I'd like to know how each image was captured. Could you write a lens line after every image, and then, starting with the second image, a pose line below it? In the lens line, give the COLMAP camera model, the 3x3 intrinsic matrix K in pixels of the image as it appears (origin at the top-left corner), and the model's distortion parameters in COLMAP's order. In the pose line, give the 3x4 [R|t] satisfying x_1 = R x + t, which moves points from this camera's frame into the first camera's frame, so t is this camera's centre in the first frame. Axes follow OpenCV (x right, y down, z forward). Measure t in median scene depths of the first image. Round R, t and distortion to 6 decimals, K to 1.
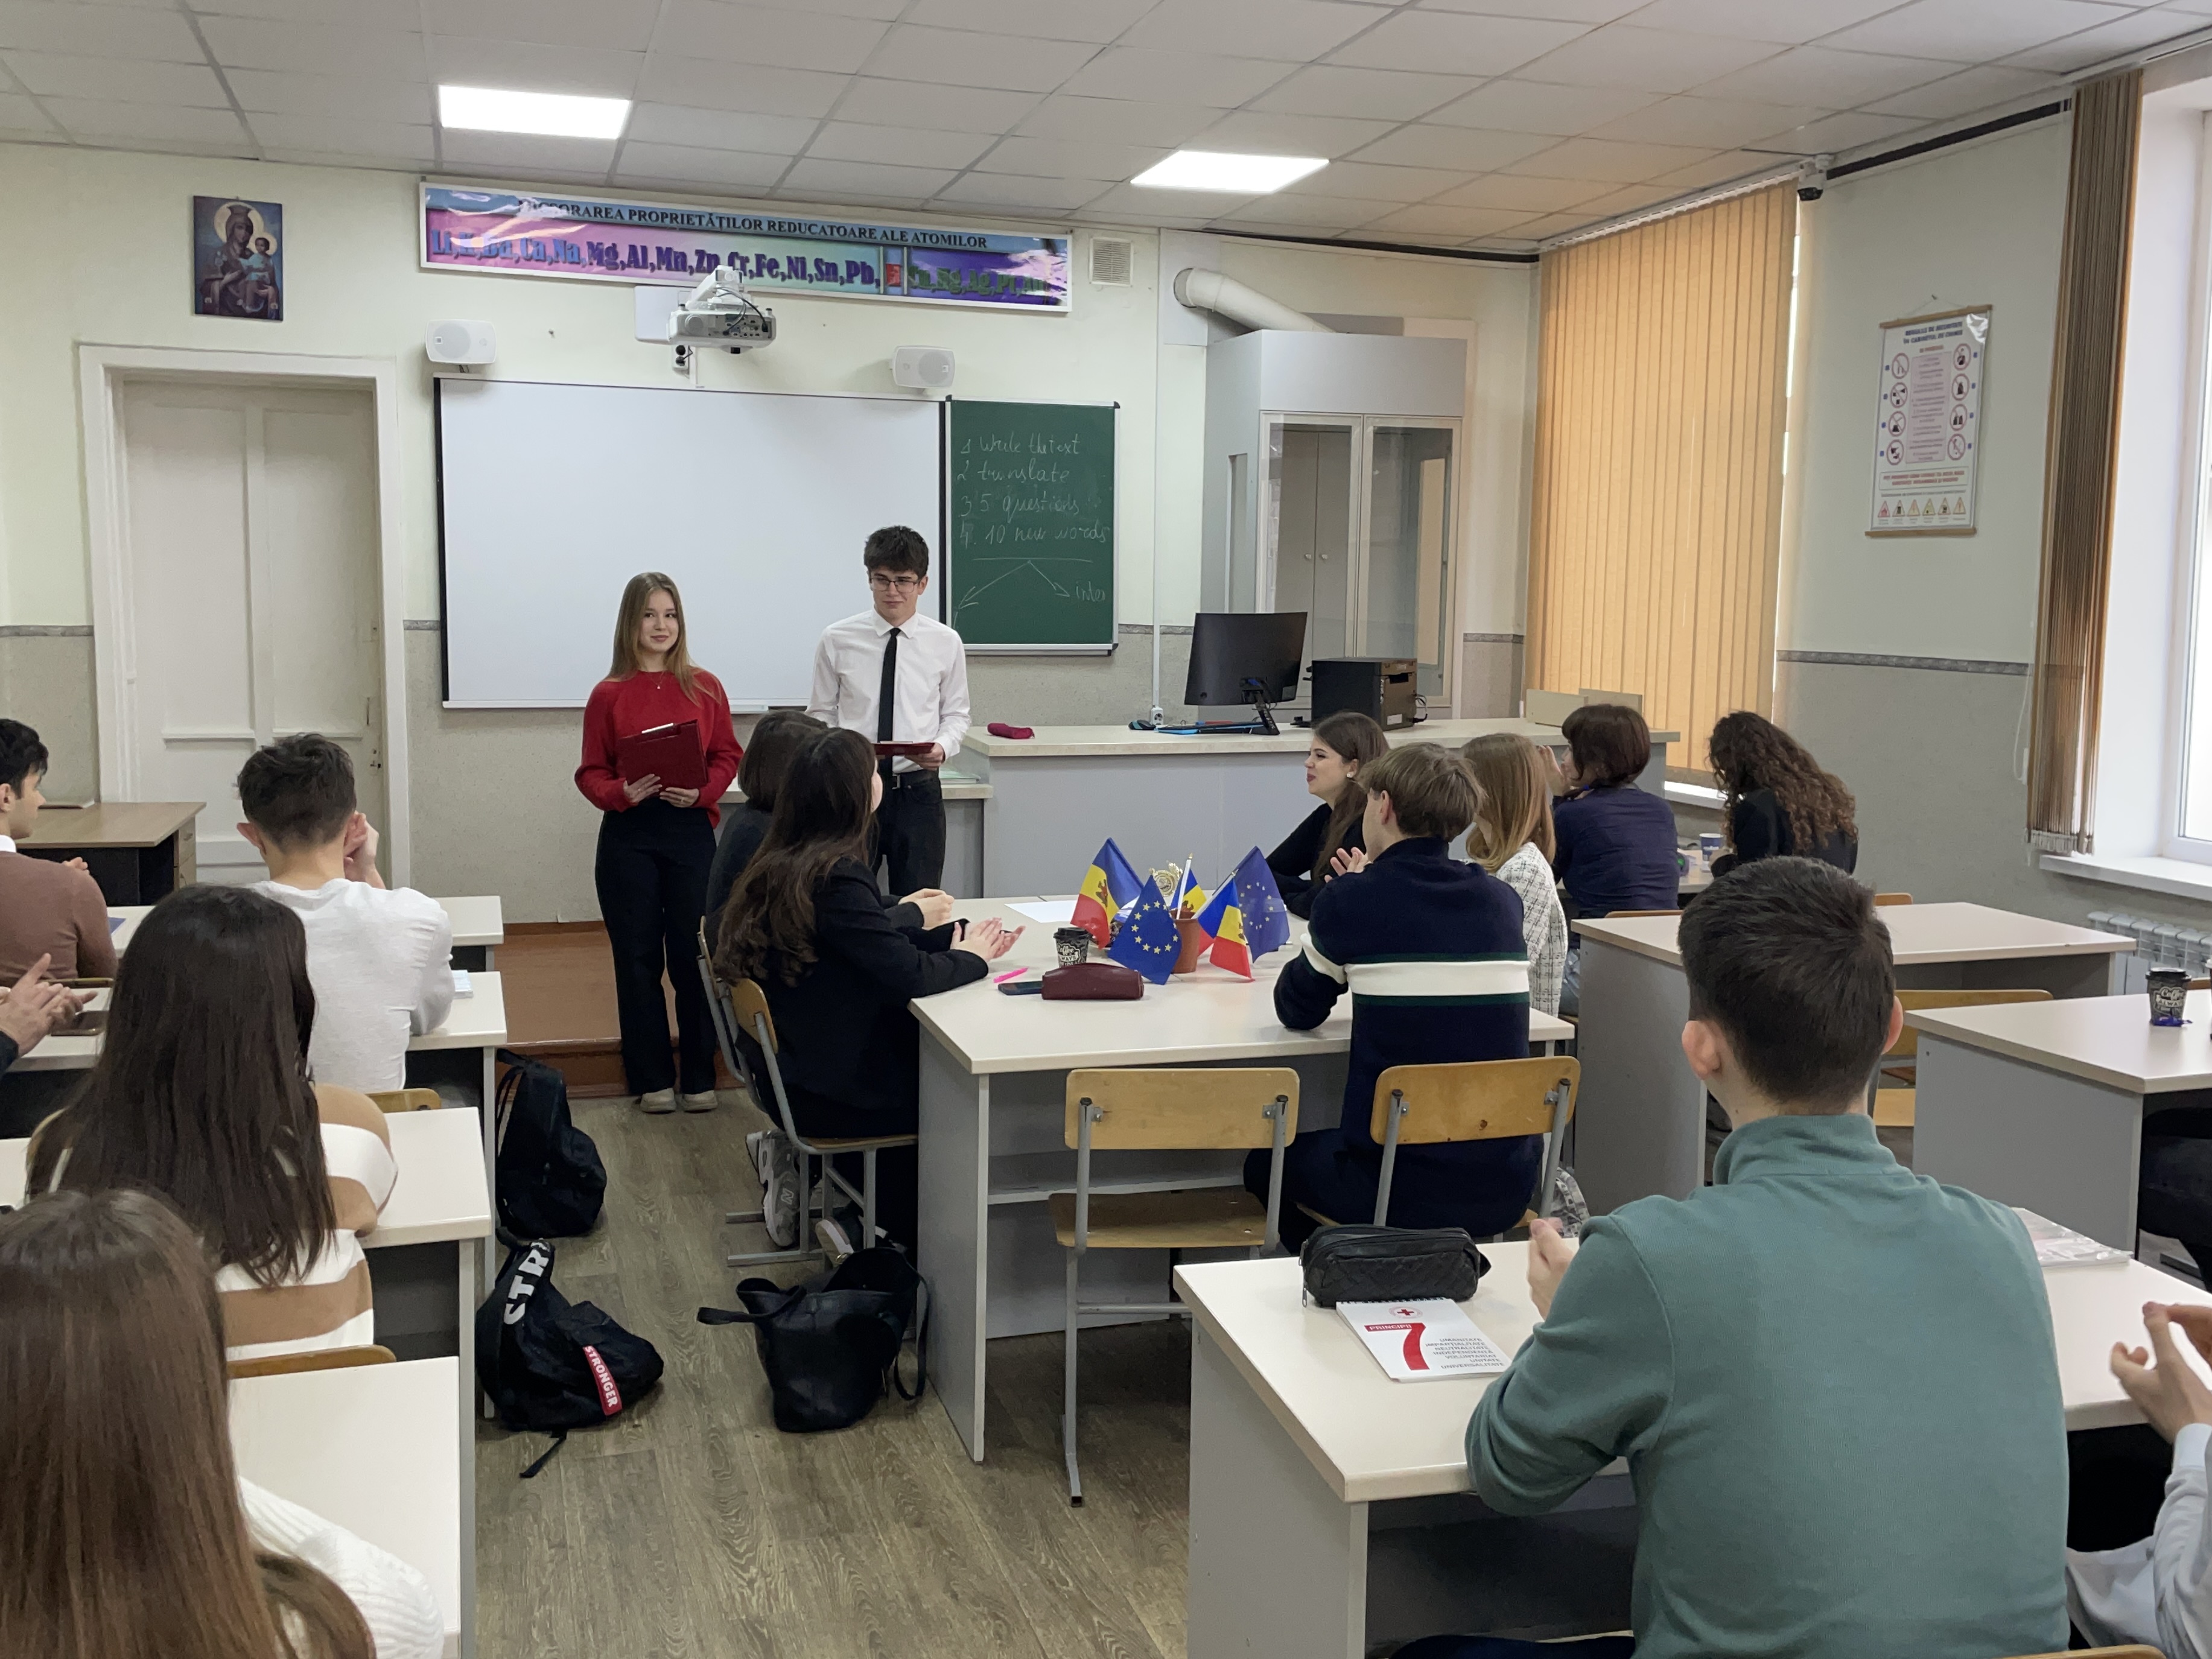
lens RADIAL K [[2108.9, 0, 1104.0], [0, 2108.9, 831.4], [0, 0, 1]] dist [0.053300, 0.000000]
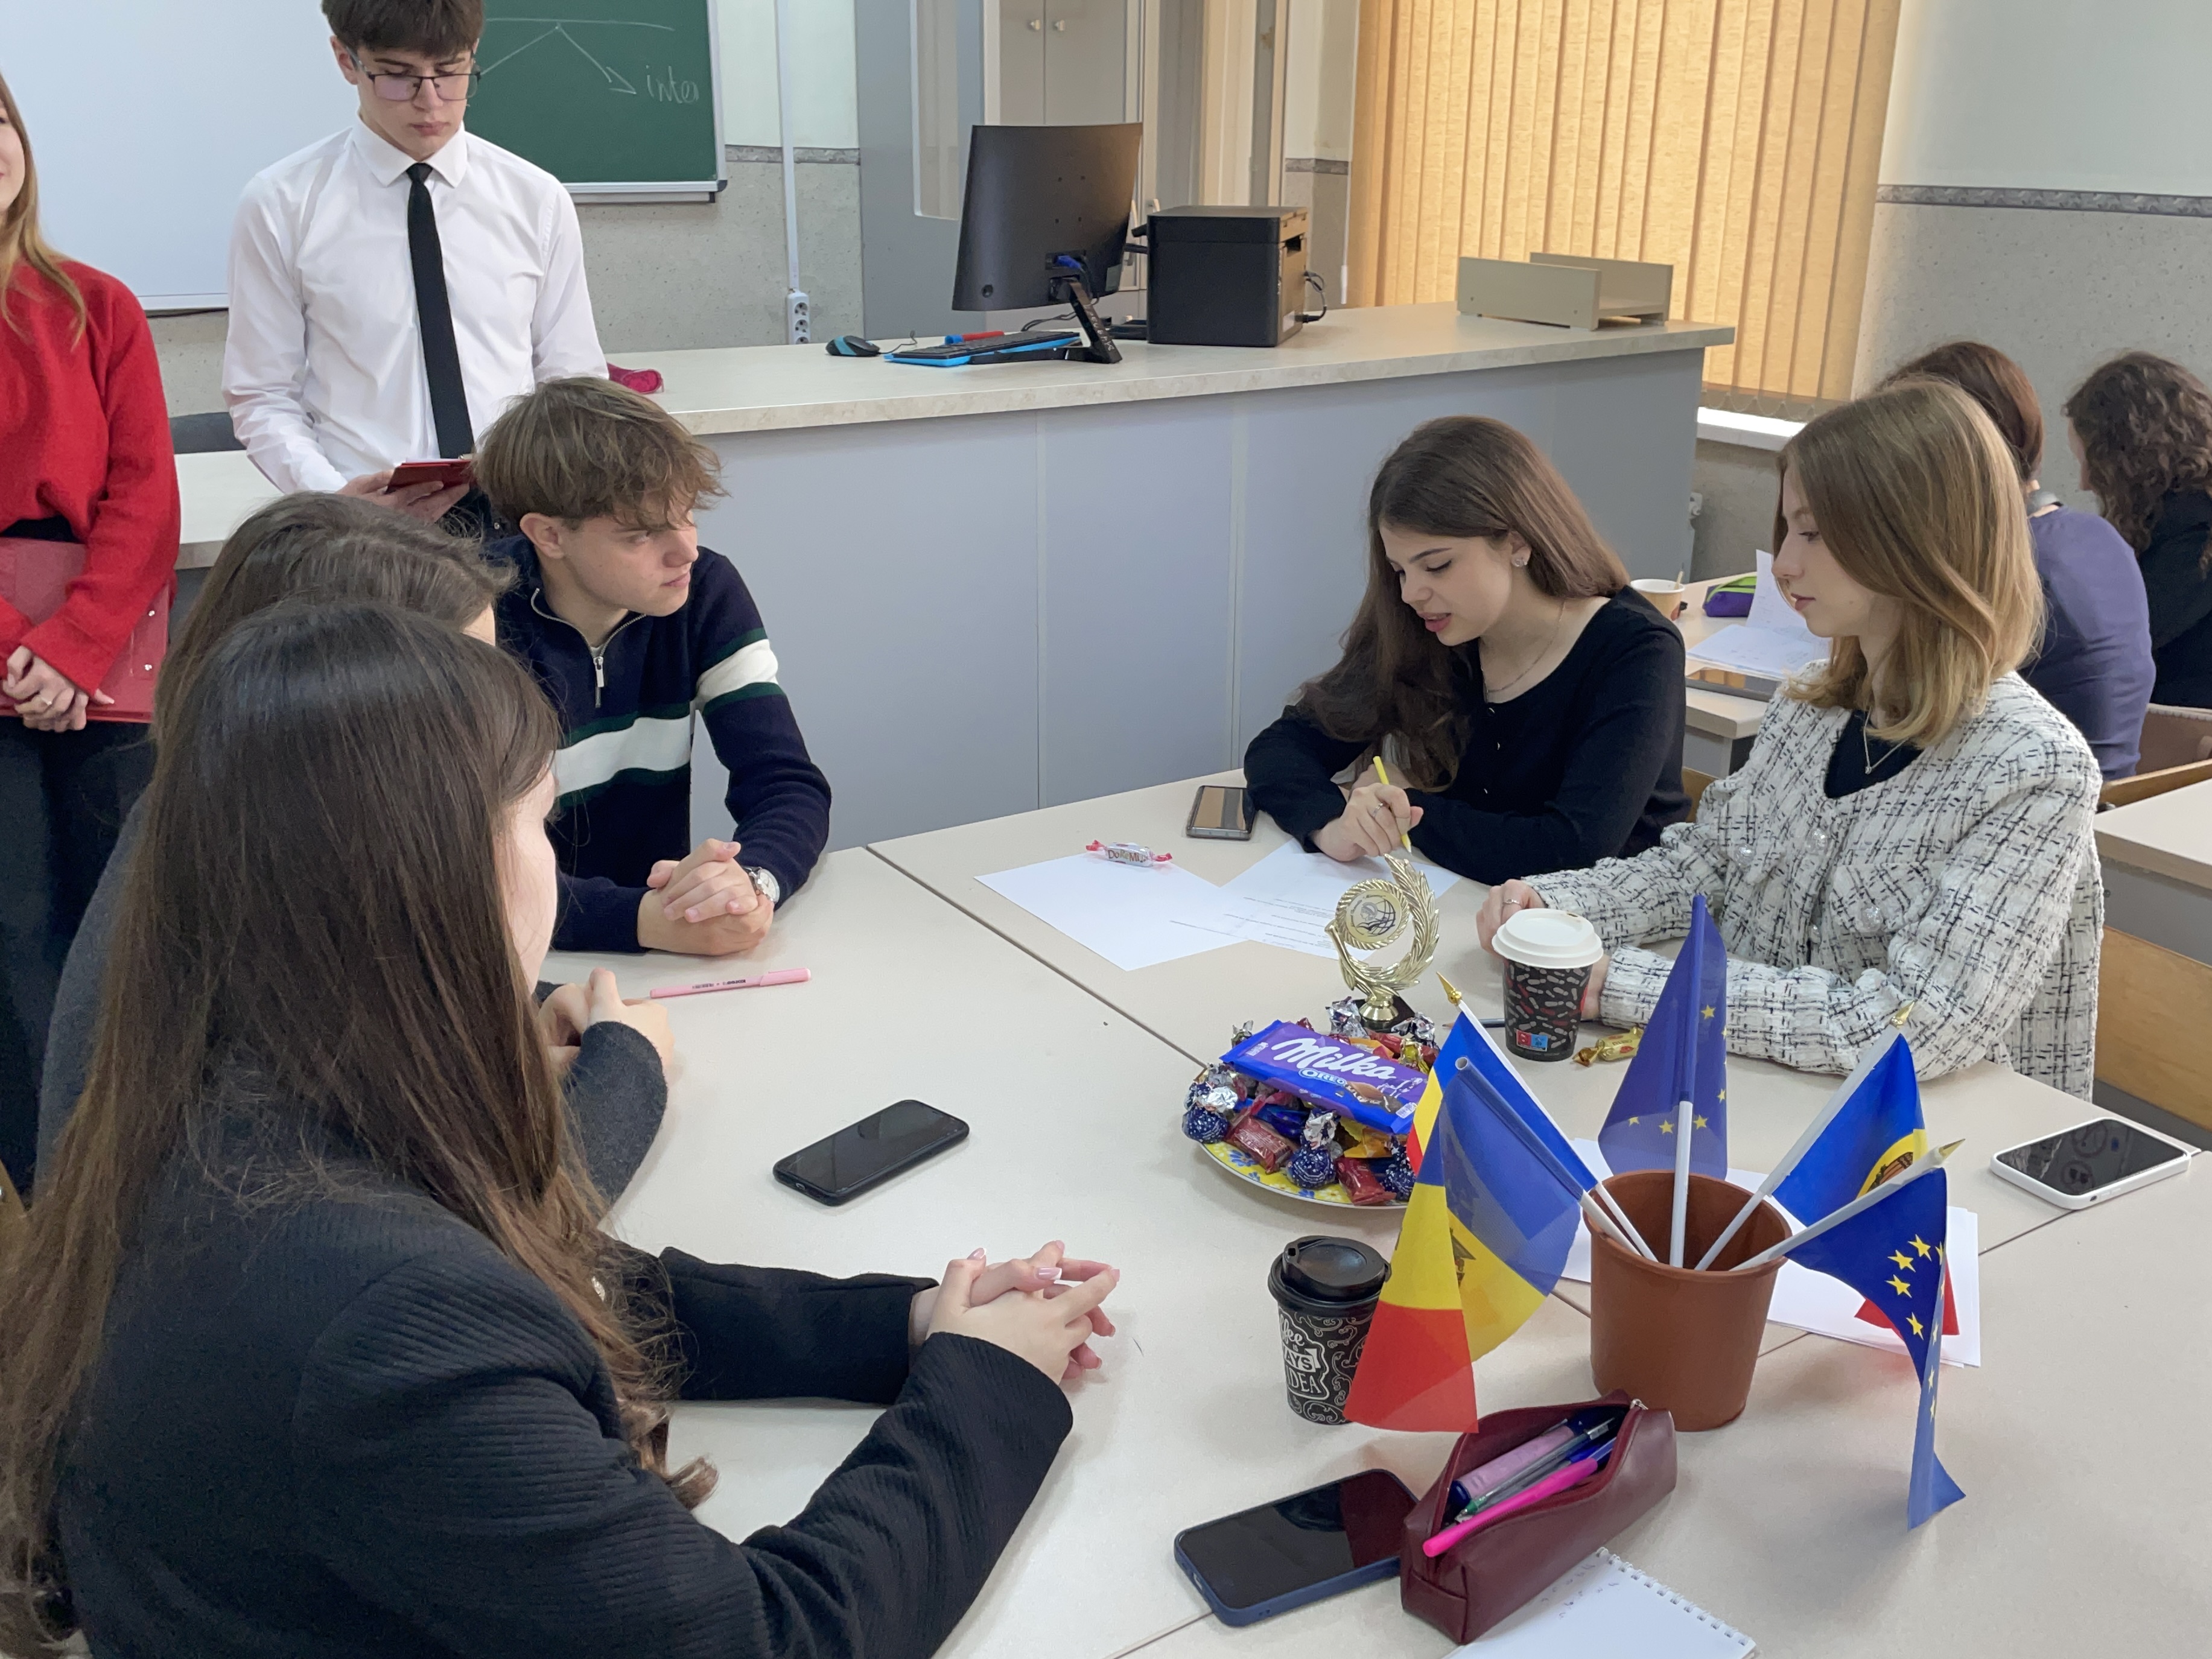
lens RADIAL K [[2108.9, 0, 1112.3], [0, 2108.9, 819.5], [0, 0, 1]] dist [0.053300, 0.000000]
pose [[0.956684, -0.093518, 0.275699, -0.078950], [0.032795, 0.975593, 0.217125, -0.047140], [-0.289275, -0.198678, 0.936401, 0.447560]]
